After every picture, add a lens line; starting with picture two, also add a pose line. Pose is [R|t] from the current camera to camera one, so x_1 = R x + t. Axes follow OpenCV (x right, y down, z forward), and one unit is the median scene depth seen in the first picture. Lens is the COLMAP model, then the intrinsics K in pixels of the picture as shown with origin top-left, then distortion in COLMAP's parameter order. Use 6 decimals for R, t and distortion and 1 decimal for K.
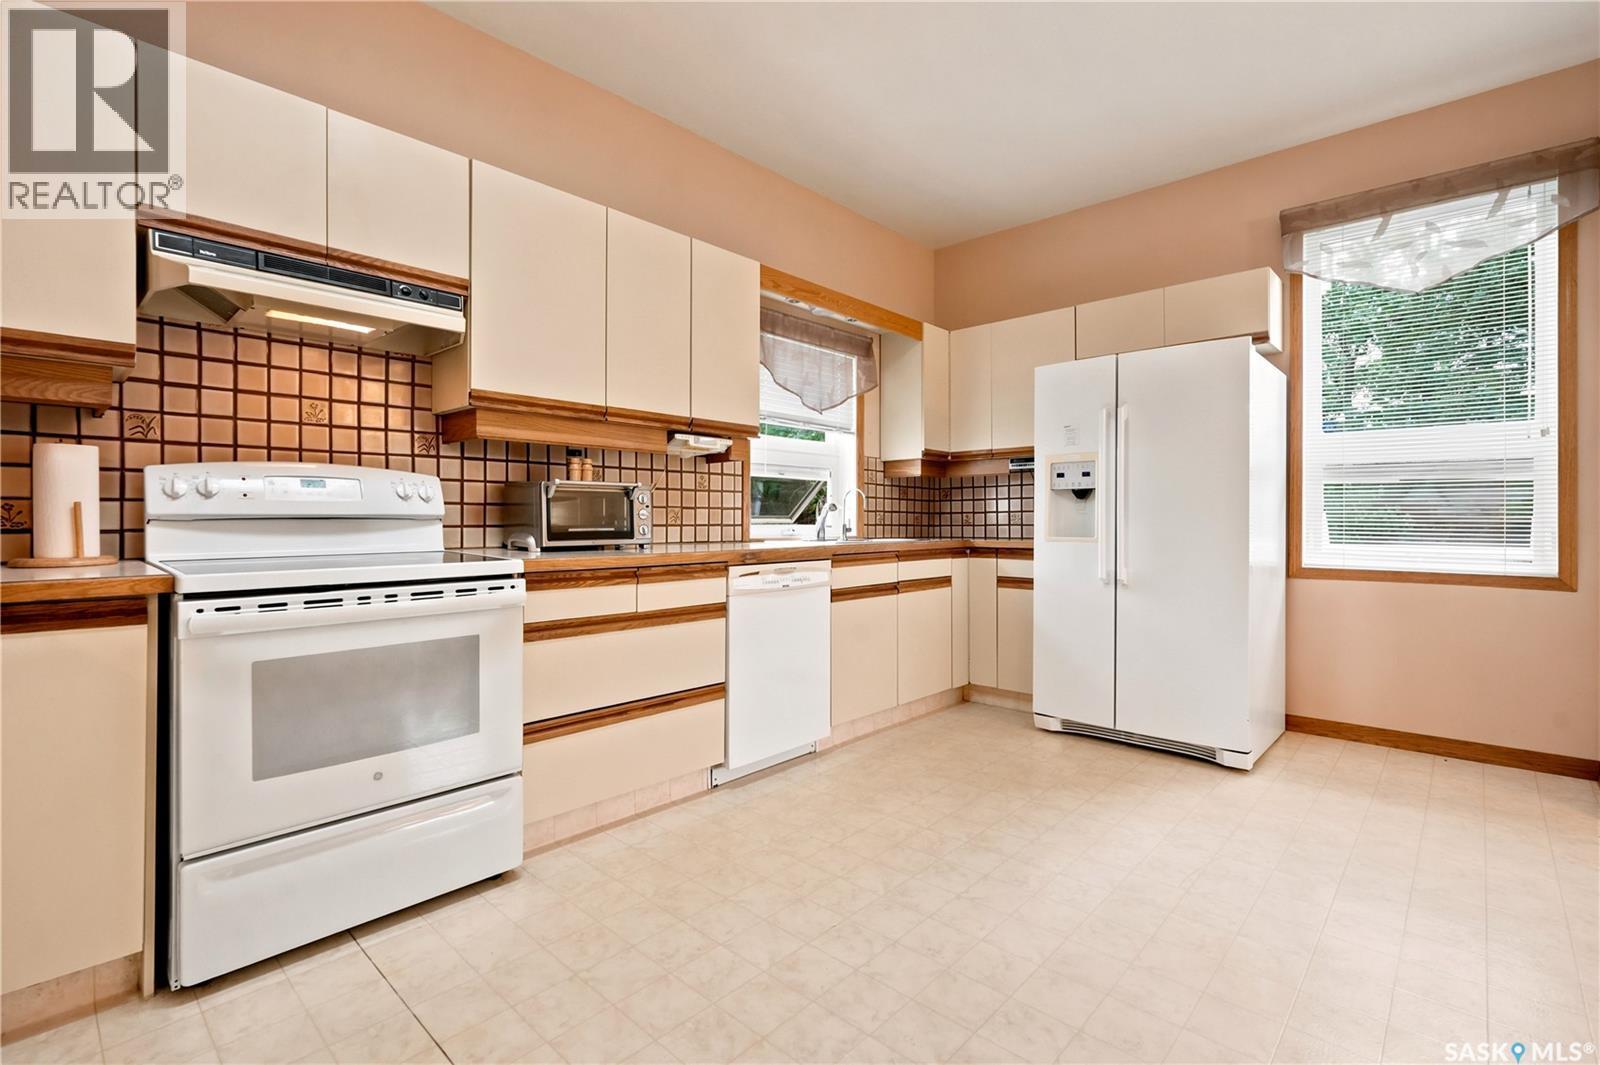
lens RADIAL K [[737.4, 0, 790.9], [0, 737.4, 528.6], [0, 0, 1]] dist [0.001731, 0.000082]
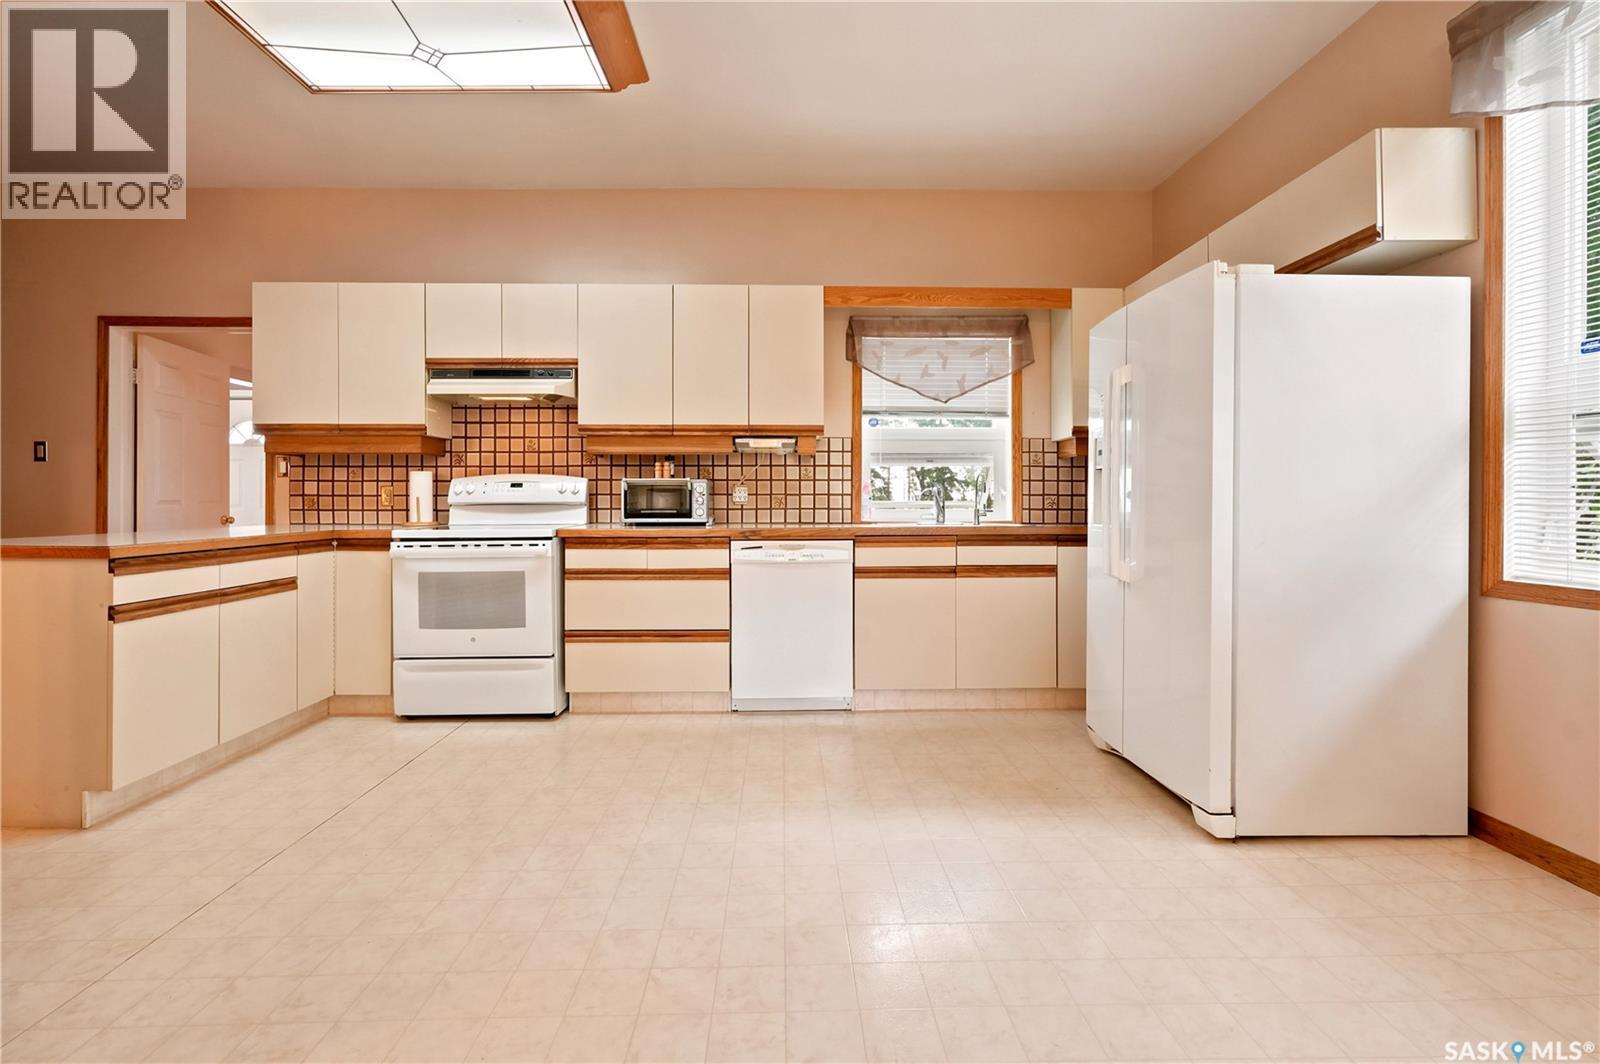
lens RADIAL K [[737.4, 0, 766.7], [0, 737.4, 499.4], [0, 0, 1]] dist [0.001731, 0.000082]
pose [[0.693792, -0.004646, -0.720160, 0.749270], [-0.006793, 0.999893, -0.012994, -0.004047], [0.720143, 0.013907, 0.693686, 0.122835]]
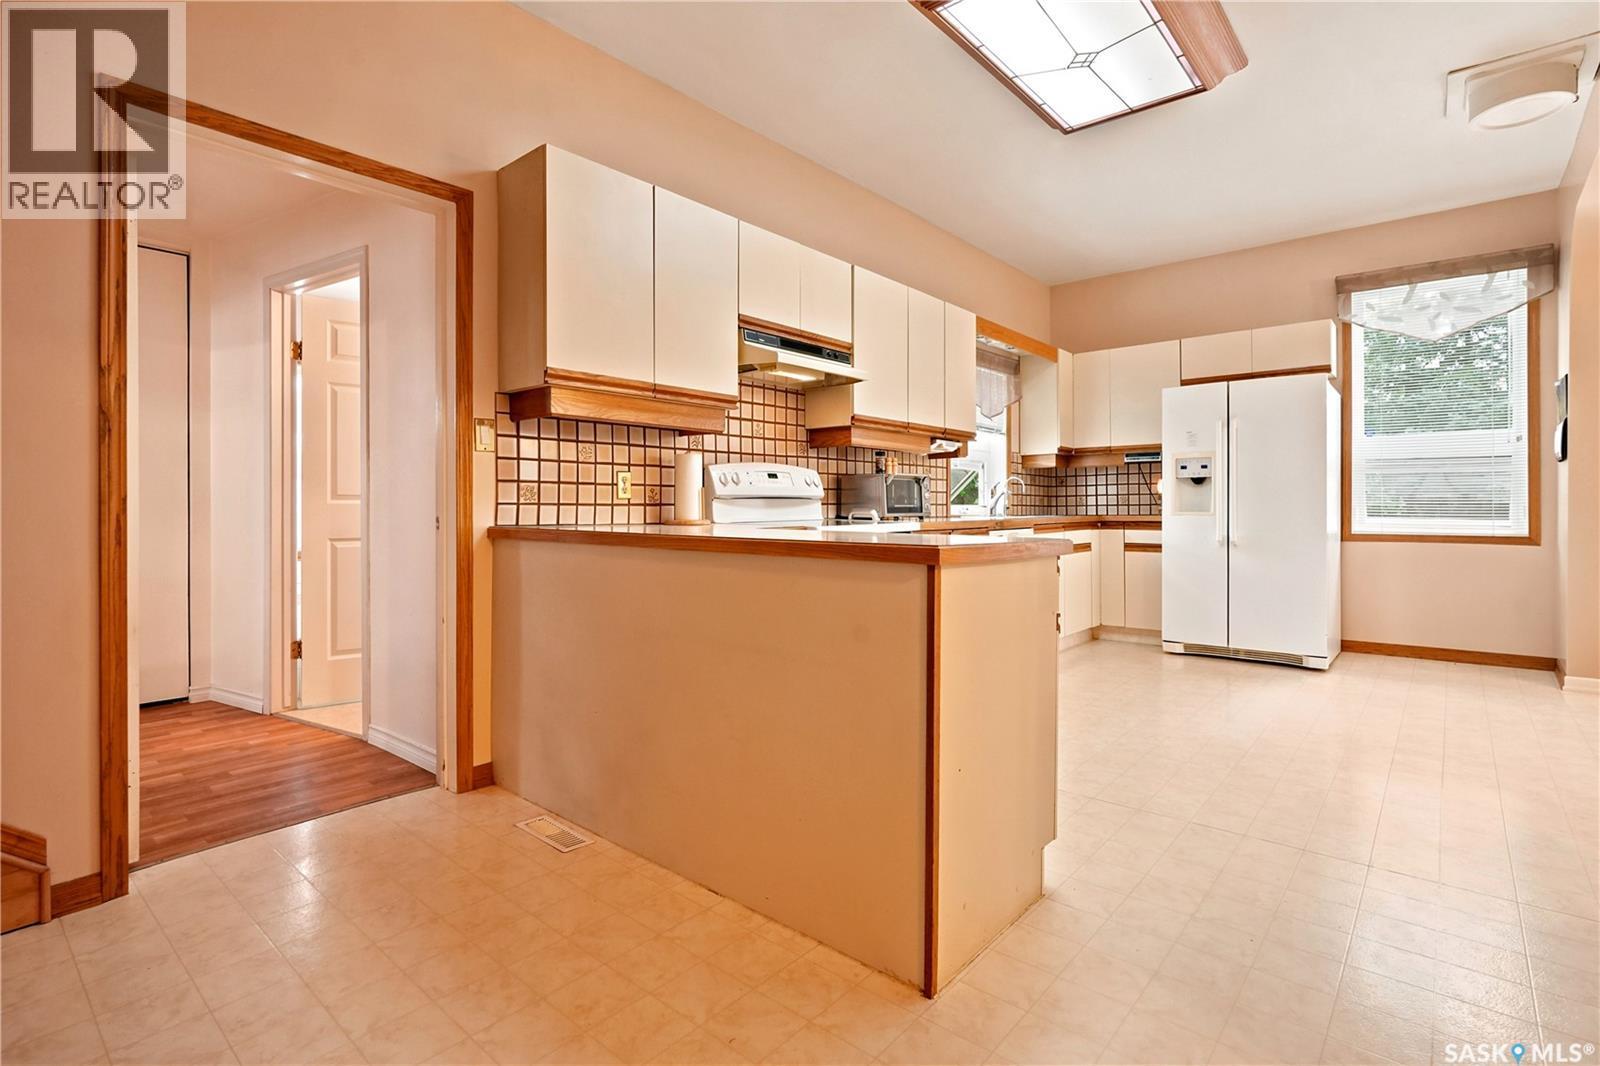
lens RADIAL K [[779.1, 0, 788.3], [0, 779.1, 516.7], [0, 0, 1]] dist [0.002027, 0.000686]
pose [[0.999008, -0.004094, 0.044346, -0.465102], [0.004123, 0.999991, -0.000566, 0.018824], [-0.044343, 0.000748, 0.999016, -0.451884]]
